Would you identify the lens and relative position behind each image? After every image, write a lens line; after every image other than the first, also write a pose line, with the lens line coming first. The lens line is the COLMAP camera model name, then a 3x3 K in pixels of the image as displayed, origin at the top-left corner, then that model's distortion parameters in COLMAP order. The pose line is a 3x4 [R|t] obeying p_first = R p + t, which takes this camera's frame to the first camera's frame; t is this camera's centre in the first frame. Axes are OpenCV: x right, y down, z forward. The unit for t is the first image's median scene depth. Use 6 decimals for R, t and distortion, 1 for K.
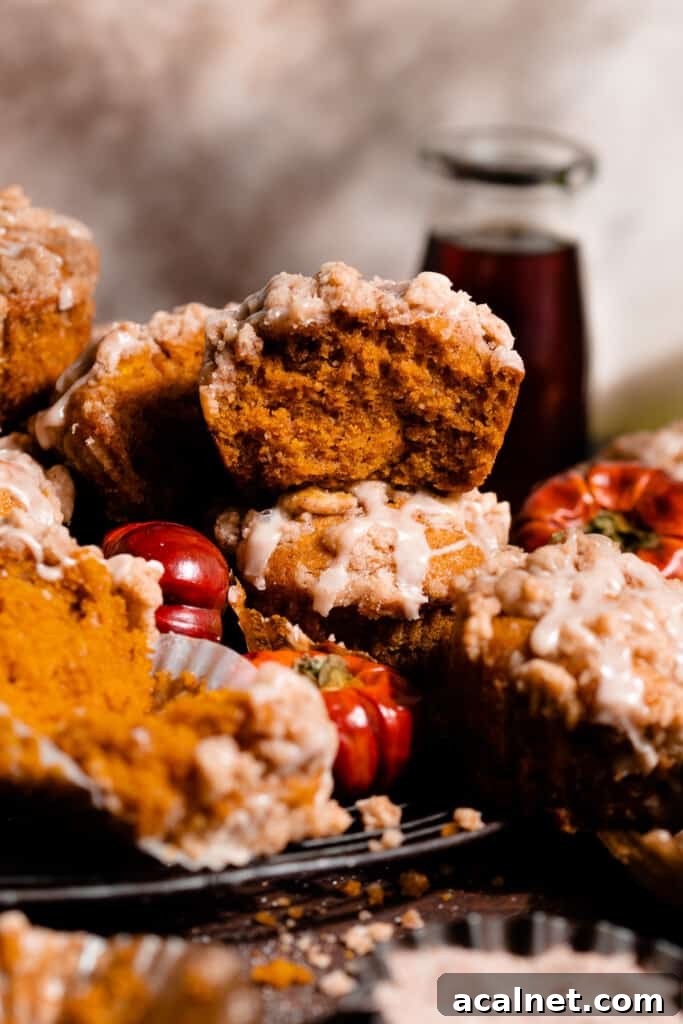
lens RADIAL K [[2946.1, 0, 341.5], [0, 2946.1, 512.0], [0, 0, 1]] dist [-0.148444, 0.456941]
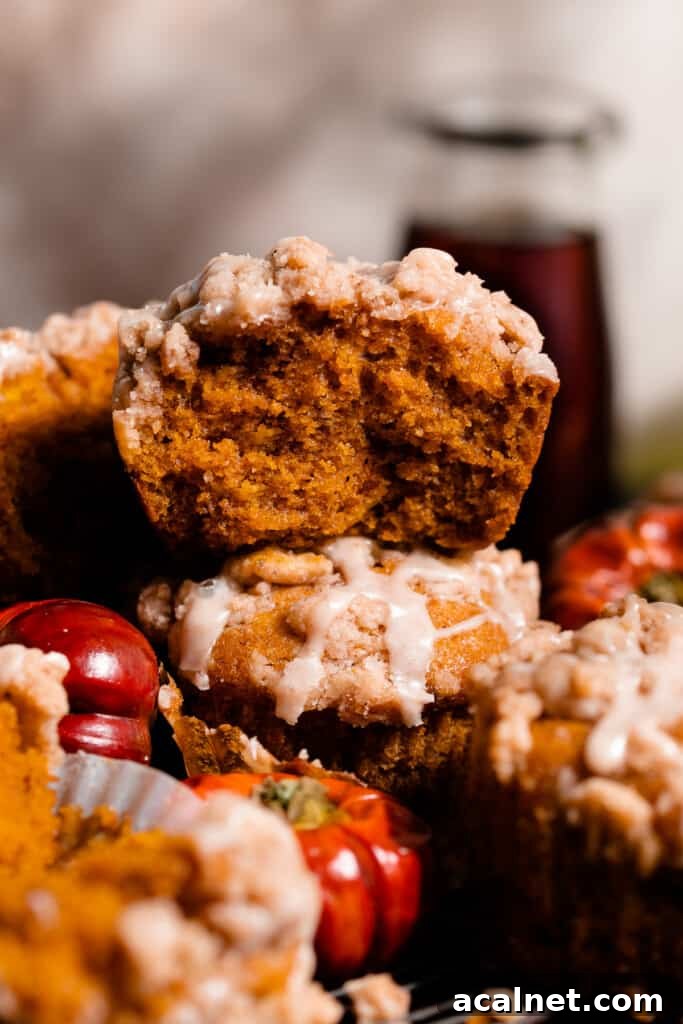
lens RADIAL K [[2946.1, 0, 341.5], [0, 2946.1, 512.0], [0, 0, 1]] dist [-0.148444, 0.456941]
pose [[0.999168, -0.021171, 0.034846, -0.017707], [0.022243, 0.999282, -0.030665, 0.005638], [-0.034172, 0.031414, 0.998922, 0.274276]]
